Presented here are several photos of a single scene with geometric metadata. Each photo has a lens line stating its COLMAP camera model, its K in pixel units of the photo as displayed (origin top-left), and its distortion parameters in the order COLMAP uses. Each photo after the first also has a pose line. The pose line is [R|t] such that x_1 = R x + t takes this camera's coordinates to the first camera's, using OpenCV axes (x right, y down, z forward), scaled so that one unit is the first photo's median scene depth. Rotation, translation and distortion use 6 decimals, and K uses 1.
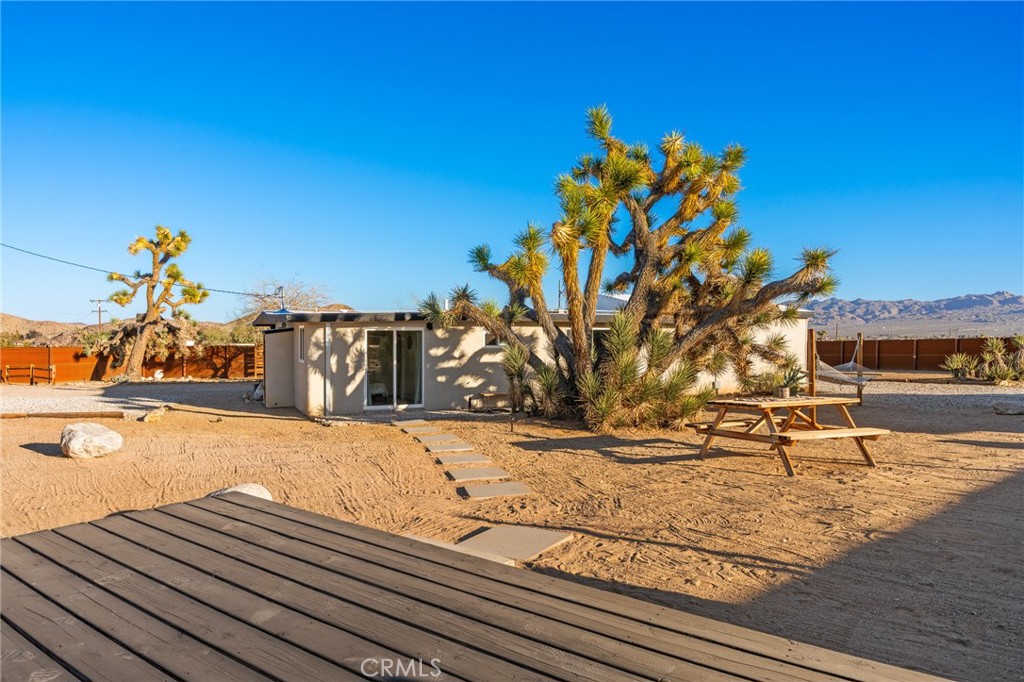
lens RADIAL K [[699.0, 0, 510.5], [0, 699.0, 340.9], [0, 0, 1]] dist [-0.001690, 0.000826]
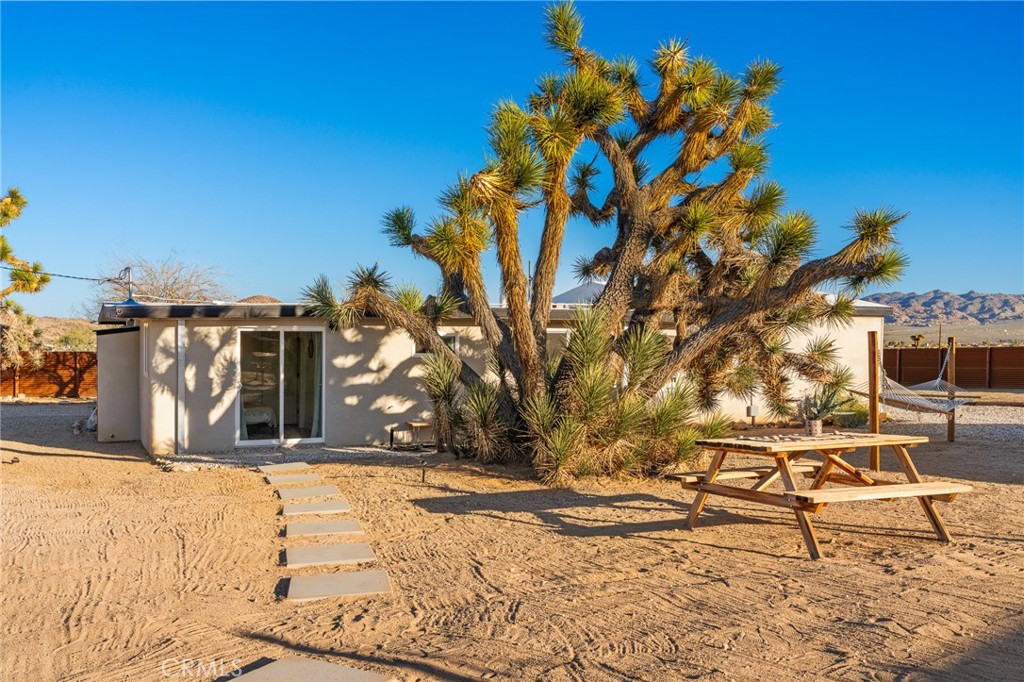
lens RADIAL K [[945.6, 0, 513.2], [0, 945.6, 340.7], [0, 0, 1]] dist [-0.000396, 0.000000]
pose [[0.999945, 0.004401, 0.009472, 0.070638], [-0.004344, 0.999972, -0.006037, -0.000662], [-0.009499, 0.005995, 0.999937, 0.080811]]
